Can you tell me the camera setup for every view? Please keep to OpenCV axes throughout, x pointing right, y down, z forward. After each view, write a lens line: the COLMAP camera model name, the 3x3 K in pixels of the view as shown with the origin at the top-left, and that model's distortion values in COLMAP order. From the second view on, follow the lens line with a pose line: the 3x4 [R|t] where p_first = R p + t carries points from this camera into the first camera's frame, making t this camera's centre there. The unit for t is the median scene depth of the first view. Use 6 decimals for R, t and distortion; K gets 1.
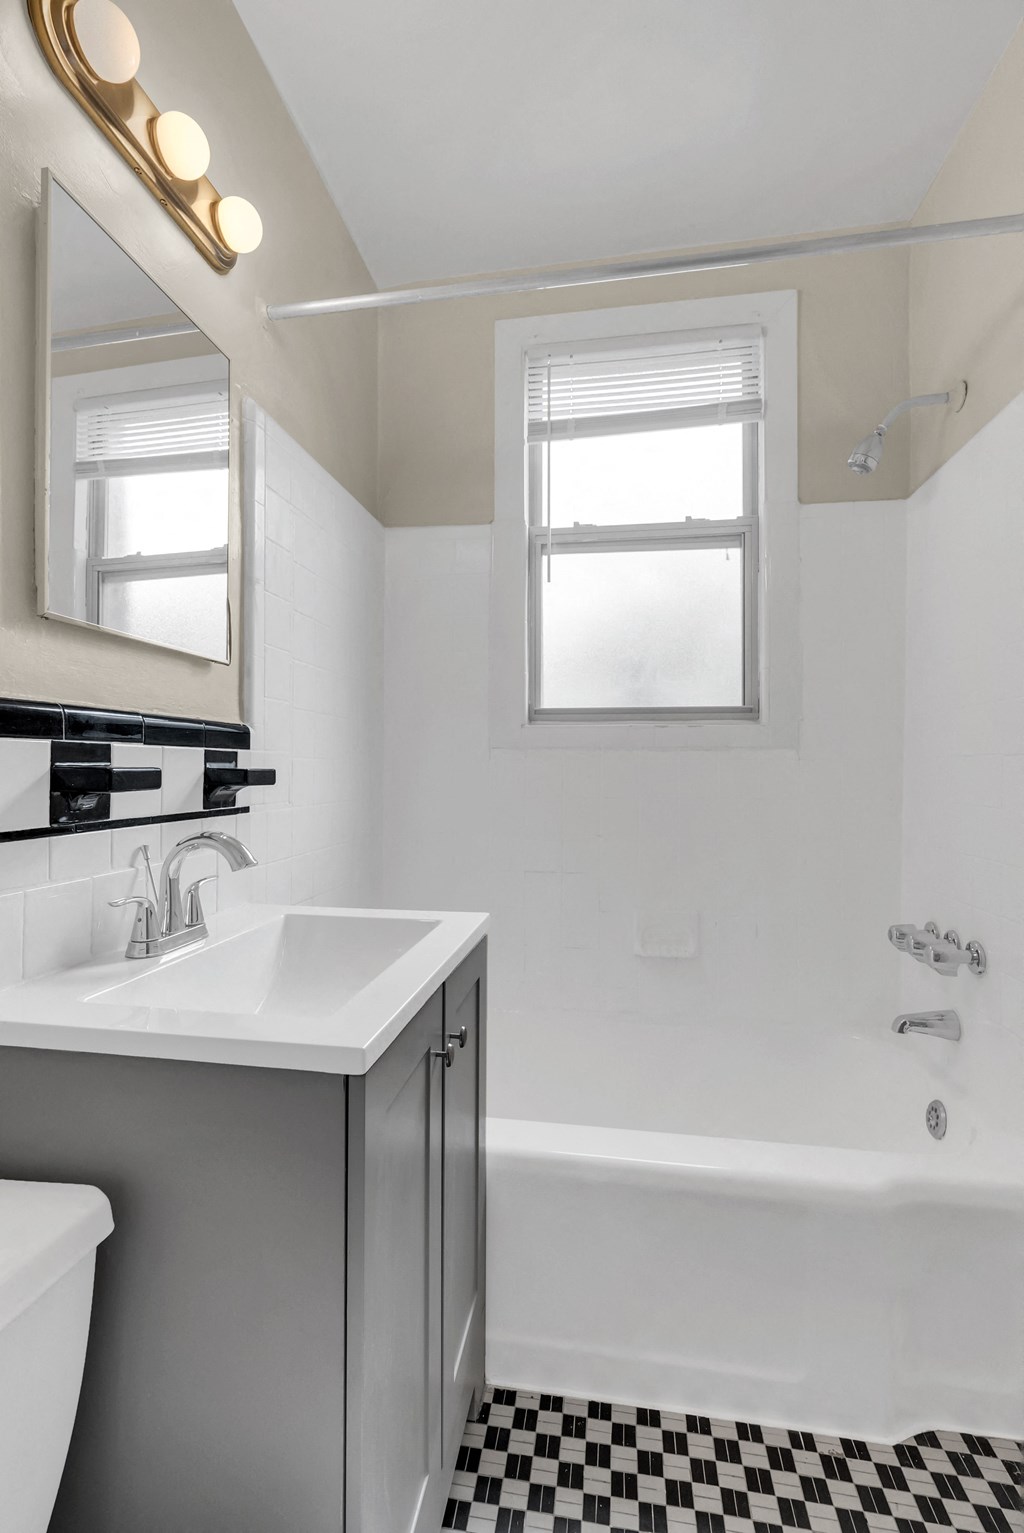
lens RADIAL K [[715.5, 0, 506.1], [0, 715.5, 764.8], [0, 0, 1]] dist [-0.009196, 0.002023]
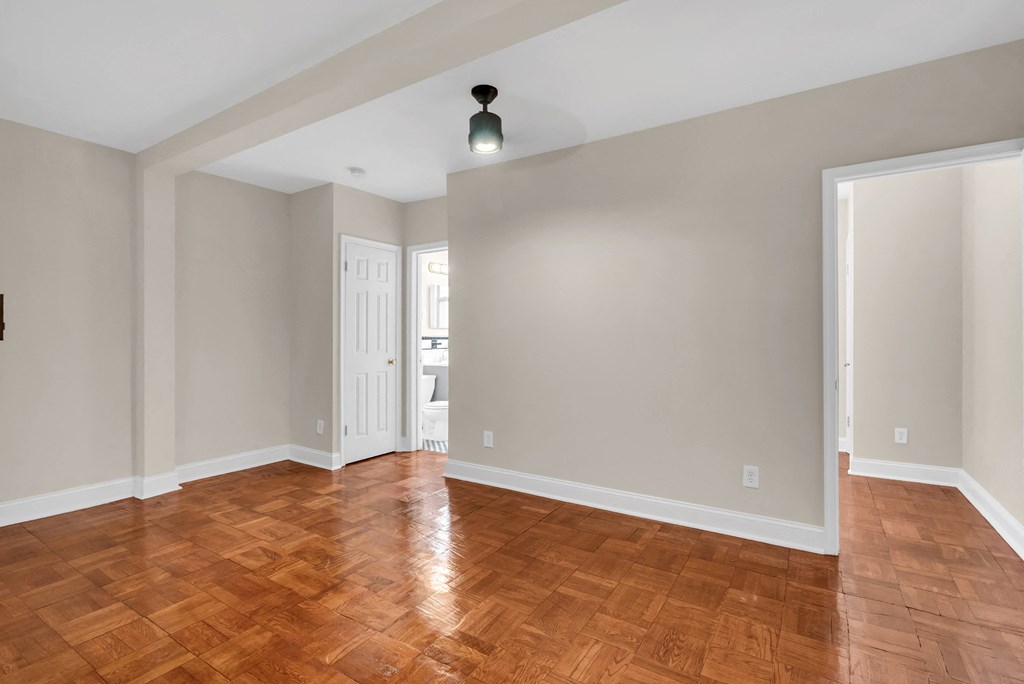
lens RADIAL K [[477.9, 0, 512.1], [0, 477.9, 339.8], [0, 0, 1]] dist [-0.009196, 0.002023]
pose [[-0.397828, 0.005185, -0.917445, 4.946223], [0.006961, 0.999972, 0.002633, -0.041206], [0.917434, -0.005338, -0.397853, 4.529831]]
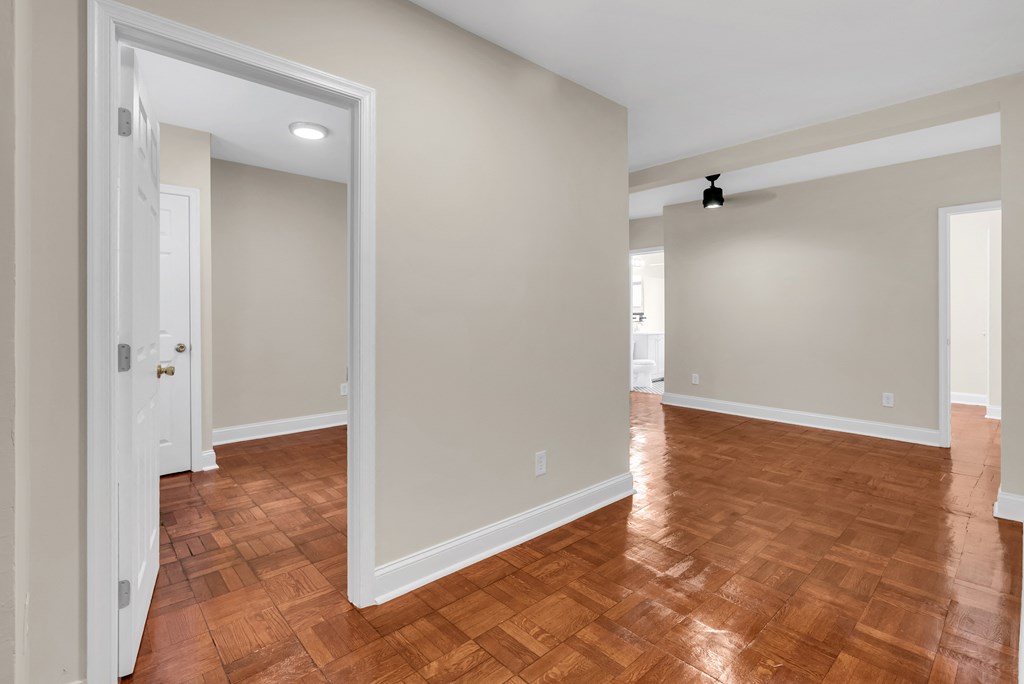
lens RADIAL K [[477.9, 0, 515.2], [0, 477.9, 314.5], [0, 0, 1]] dist [-0.009196, 0.002023]
pose [[-0.616367, 0.006925, -0.787428, 8.123468], [0.010778, 0.999942, 0.000357, -0.071178], [0.787385, -0.008267, -0.616406, 4.739660]]
